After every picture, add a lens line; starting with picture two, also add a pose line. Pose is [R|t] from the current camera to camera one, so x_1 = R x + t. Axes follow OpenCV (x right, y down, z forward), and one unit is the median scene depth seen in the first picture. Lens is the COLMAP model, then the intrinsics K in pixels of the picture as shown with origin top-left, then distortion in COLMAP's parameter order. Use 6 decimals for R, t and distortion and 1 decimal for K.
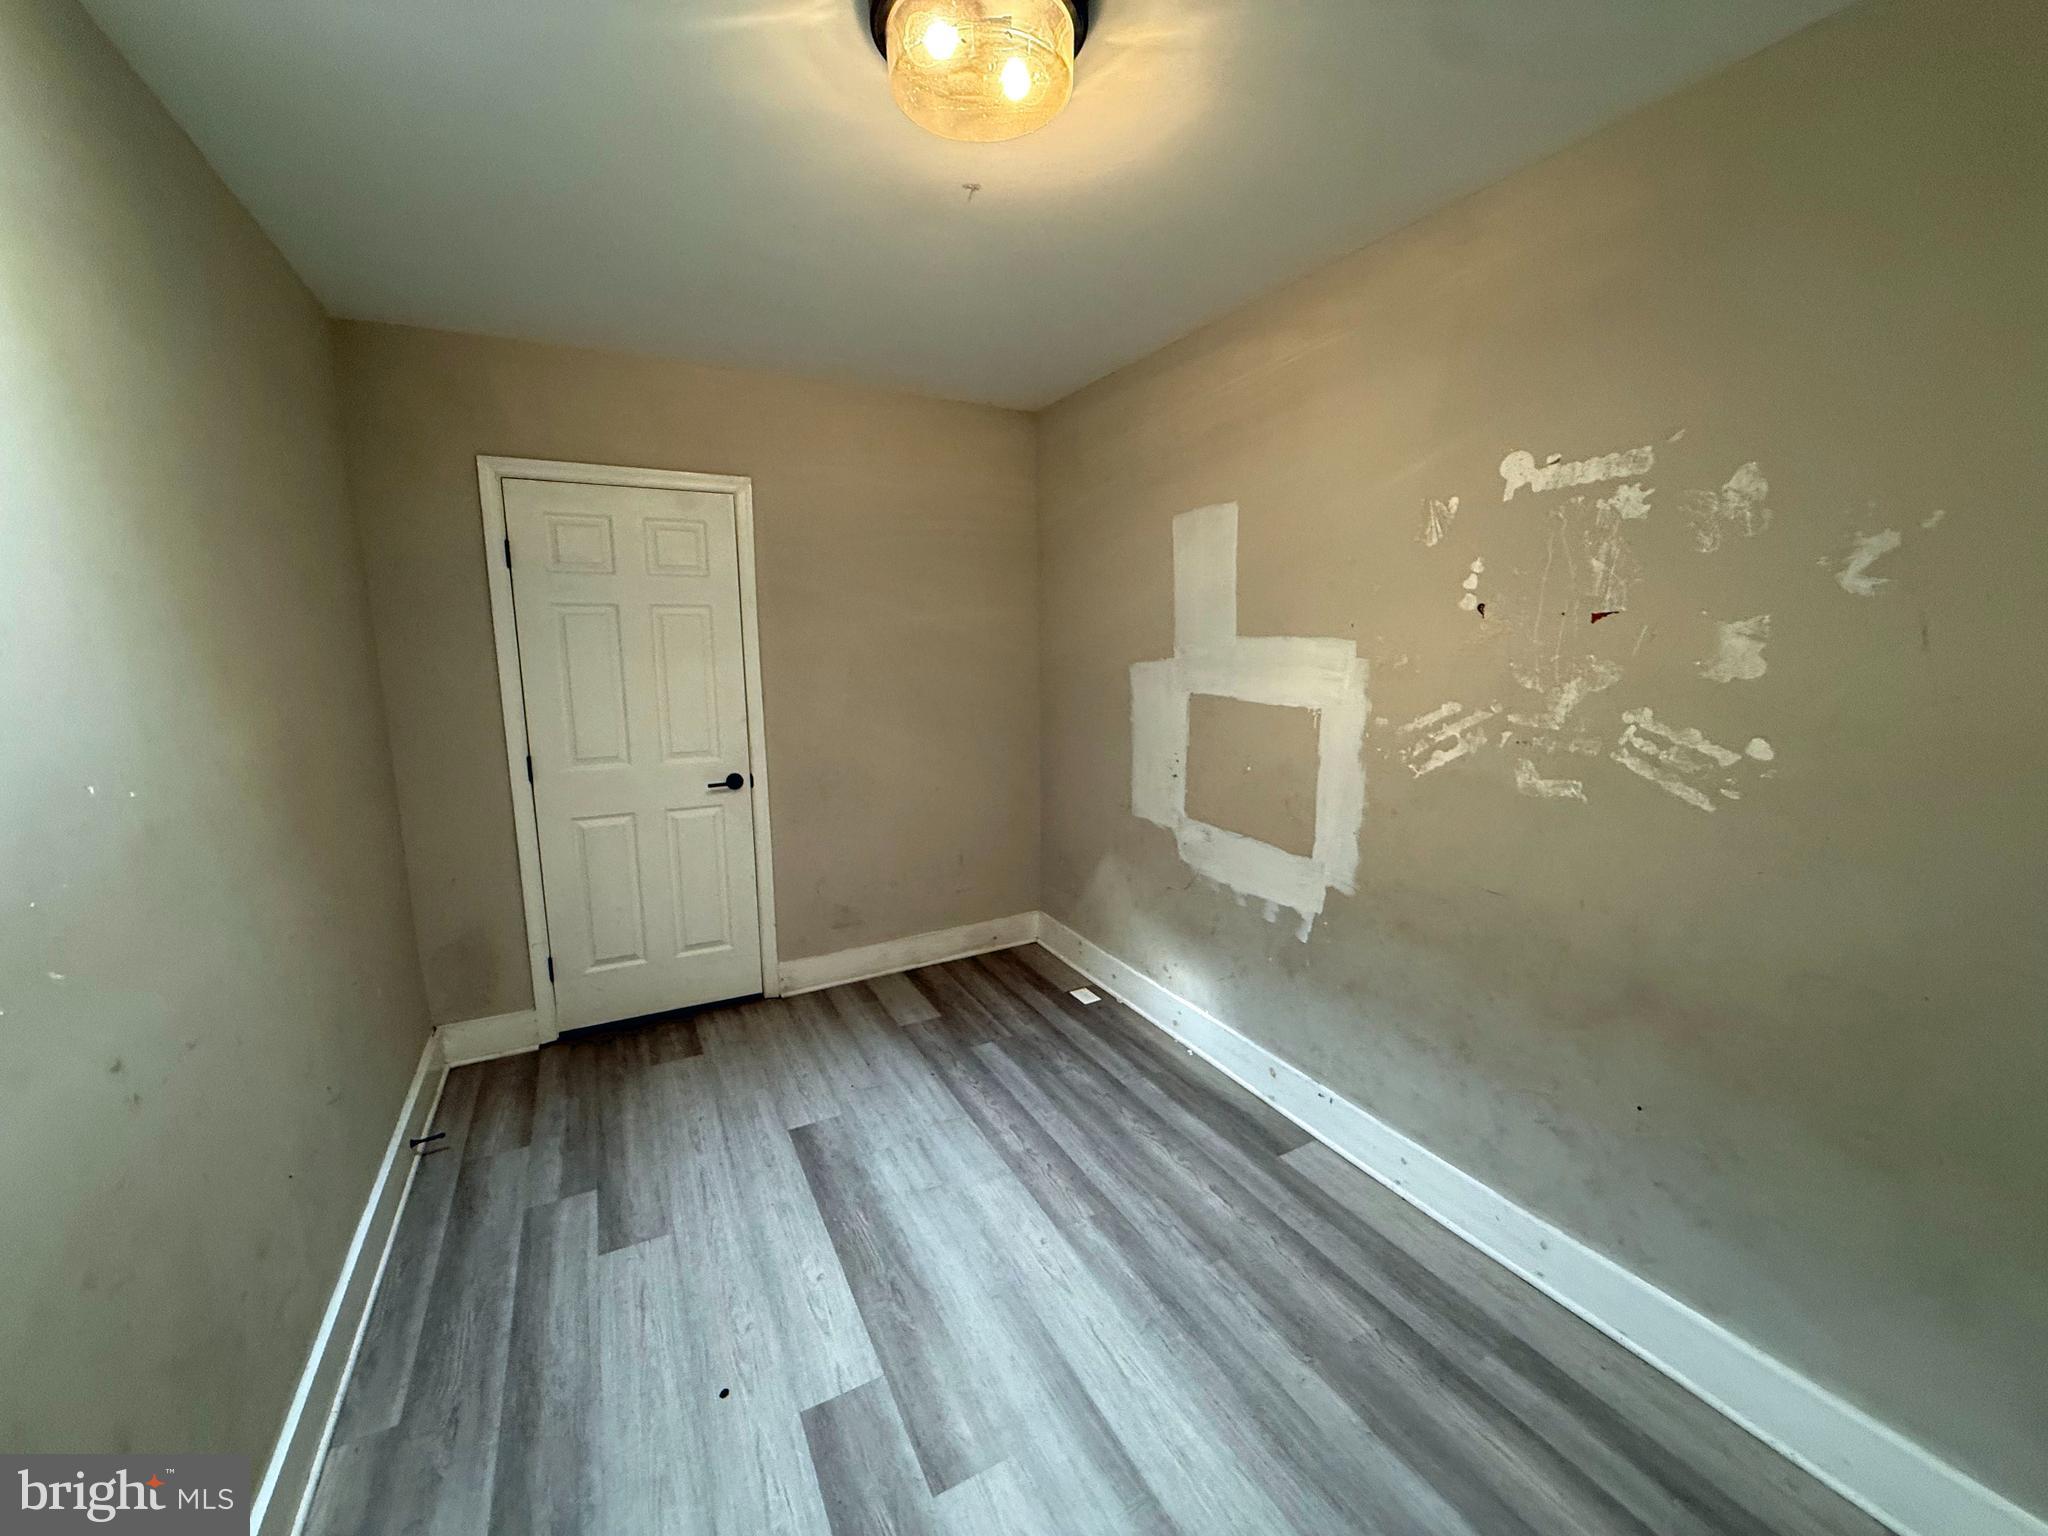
lens RADIAL K [[822.6, 0, 1024.0], [0, 822.6, 768.0], [0, 0, 1]] dist [0.000585, 0.000085]
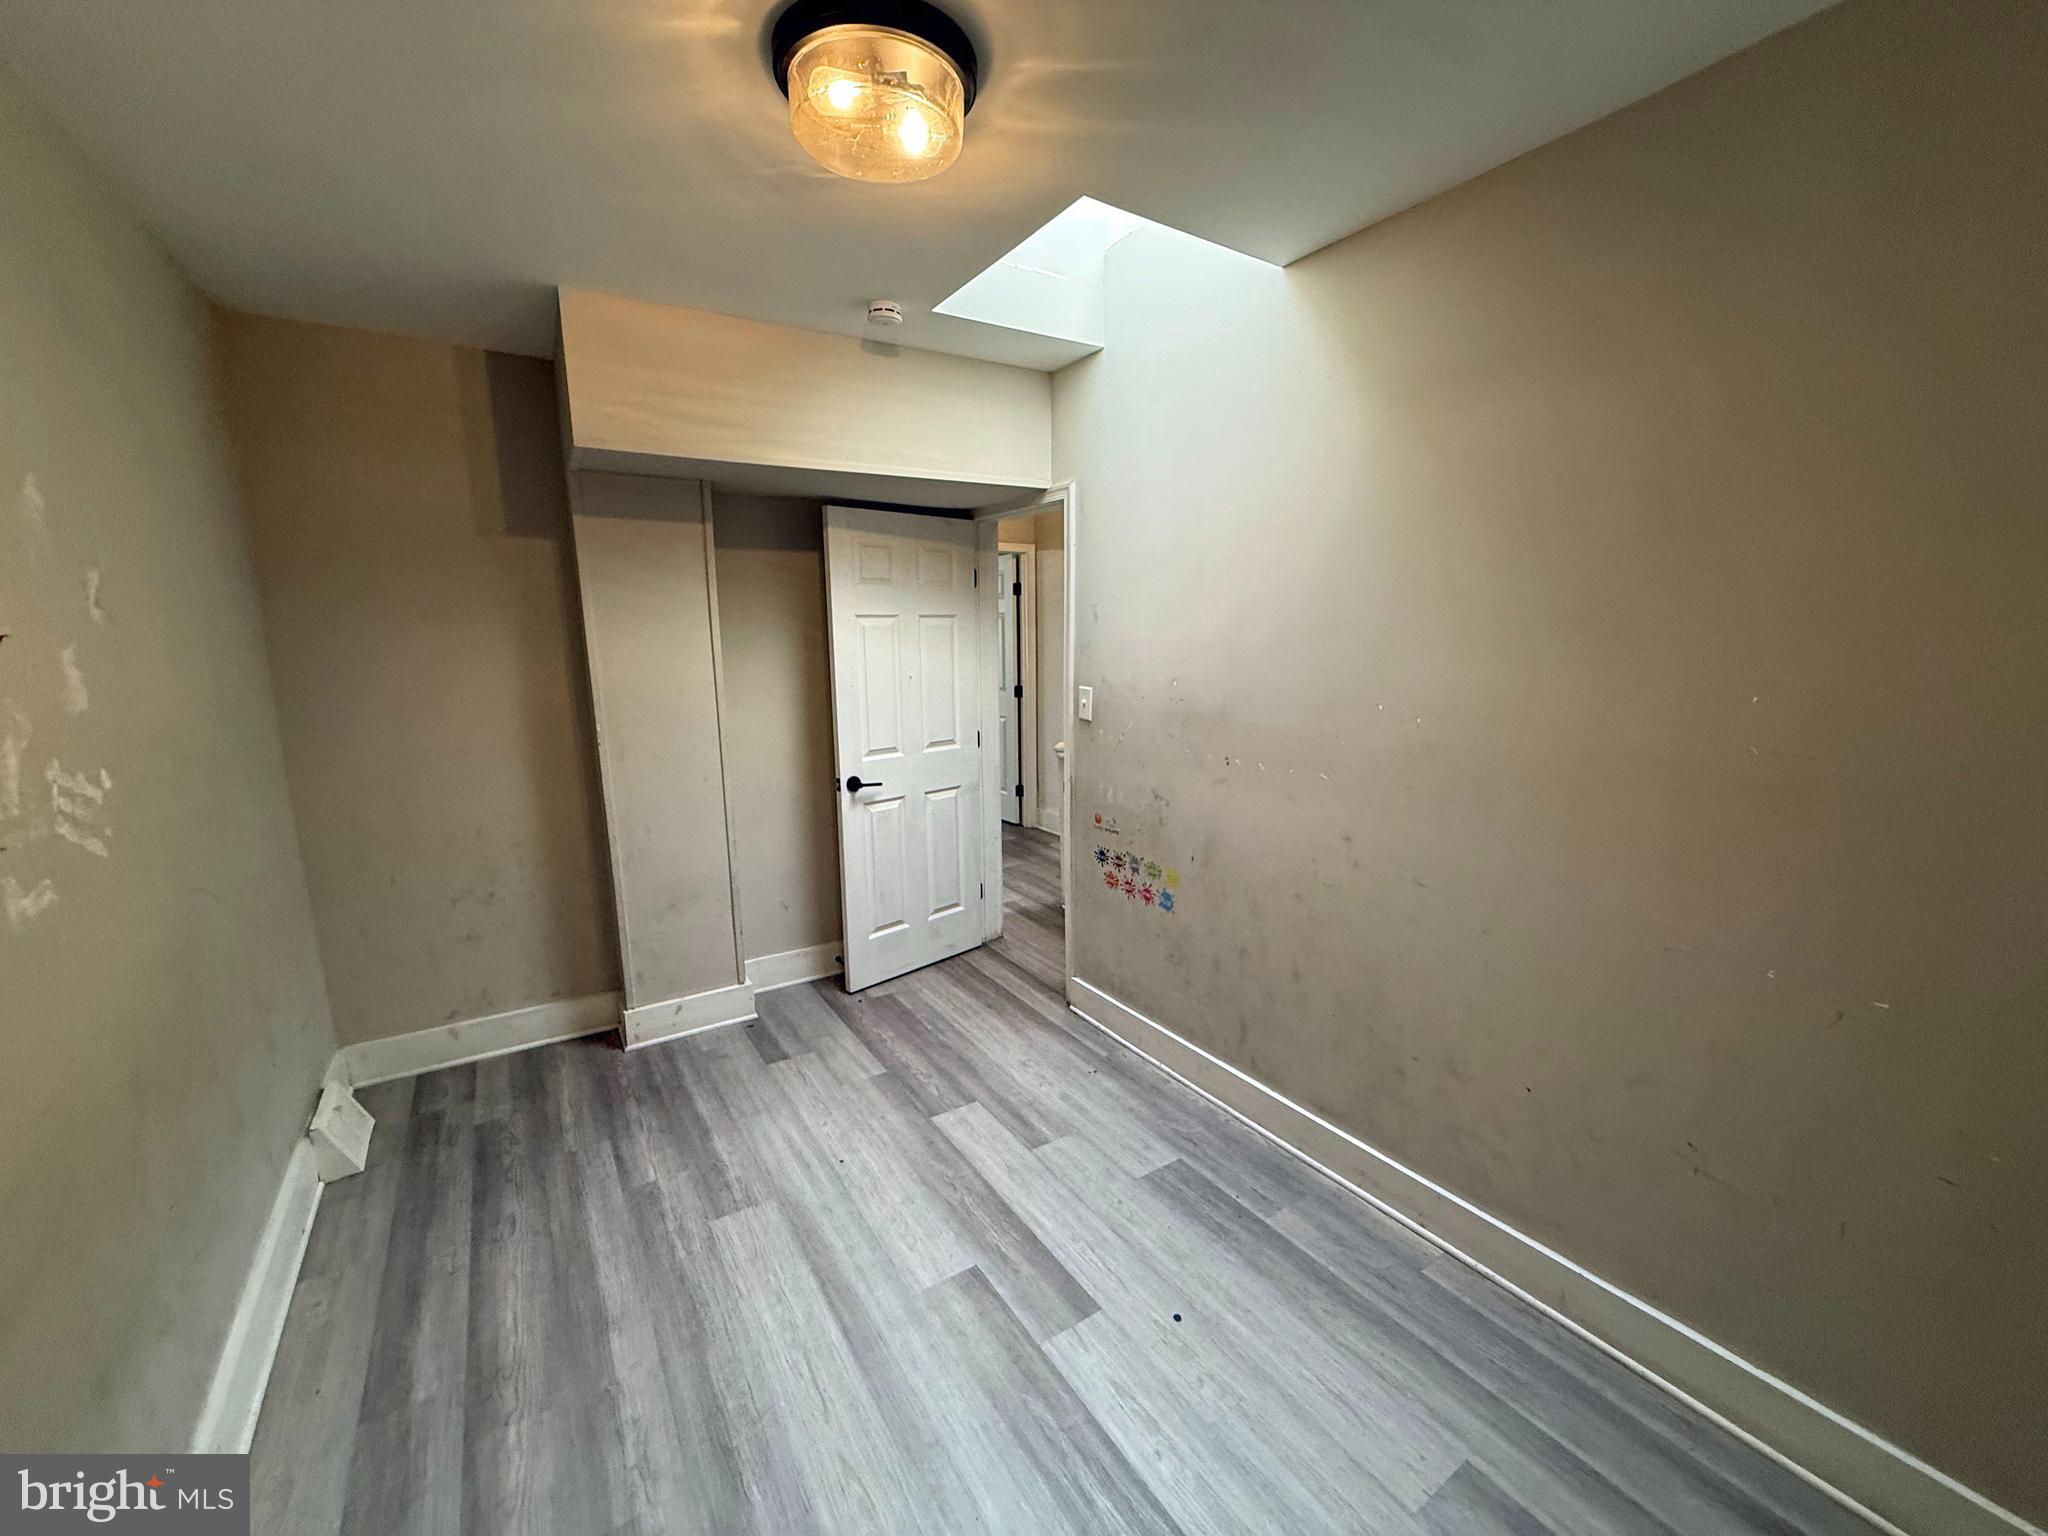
lens RADIAL K [[822.6, 0, 1024.0], [0, 822.6, 768.0], [0, 0, 1]] dist [0.000585, 0.000085]
pose [[-0.995725, 0.037850, -0.084262, -0.093214], [0.007596, 0.942657, 0.333676, -0.313774], [0.092060, 0.331610, -0.938914, 1.797156]]
